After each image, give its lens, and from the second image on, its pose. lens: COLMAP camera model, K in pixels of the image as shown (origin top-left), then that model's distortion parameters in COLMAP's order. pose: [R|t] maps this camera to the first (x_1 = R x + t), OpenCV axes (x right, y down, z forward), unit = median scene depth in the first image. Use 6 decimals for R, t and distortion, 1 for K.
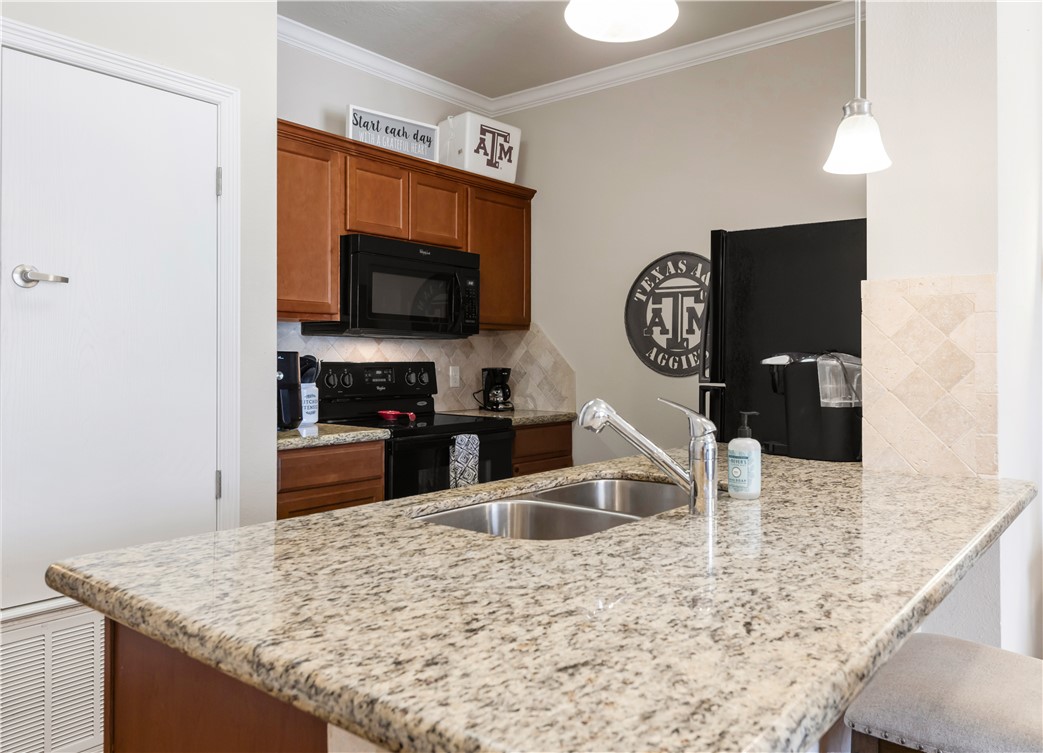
lens RADIAL K [[949.0, 0, 484.9], [0, 949.0, 305.7], [0, 0, 1]] dist [0.011753, -0.002954]
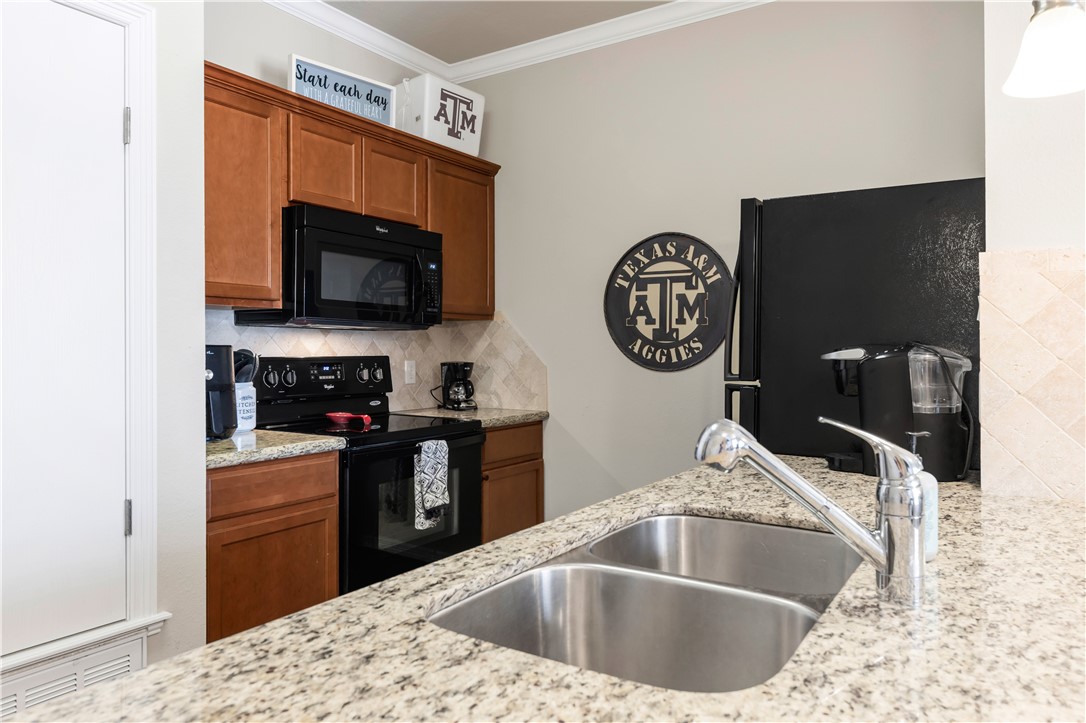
lens RADIAL K [[847.4, 0, 505.8], [0, 847.4, 320.4], [0, 0, 1]] dist [0.001434, -0.000828]
pose [[0.991910, -0.000037, 0.126940, -0.049849], [-0.002752, 0.999759, 0.021800, 0.009363], [-0.126910, -0.021973, 0.991671, 0.221972]]
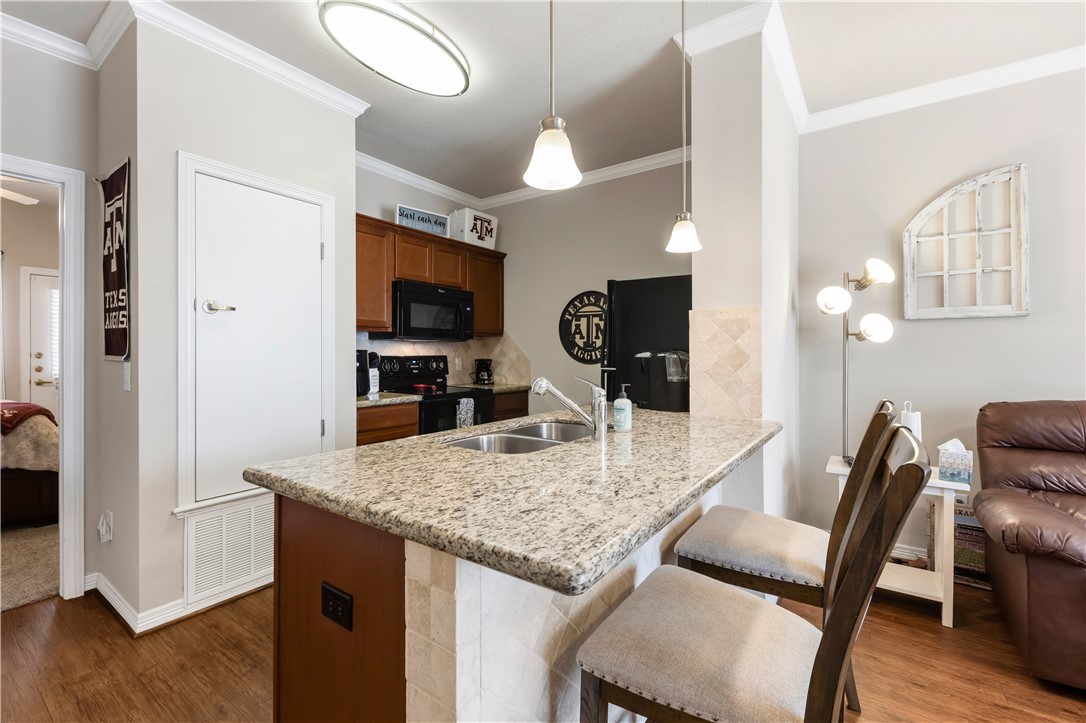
lens RADIAL K [[597.0, 0, 491.4], [0, 597.0, 318.5], [0, 0, 1]] dist [0.001583, 0.000114]
pose [[0.999560, -0.000792, 0.029641, -0.005928], [0.000786, 1.000000, 0.000192, -0.007514], [-0.029641, -0.000168, 0.999561, -0.070124]]
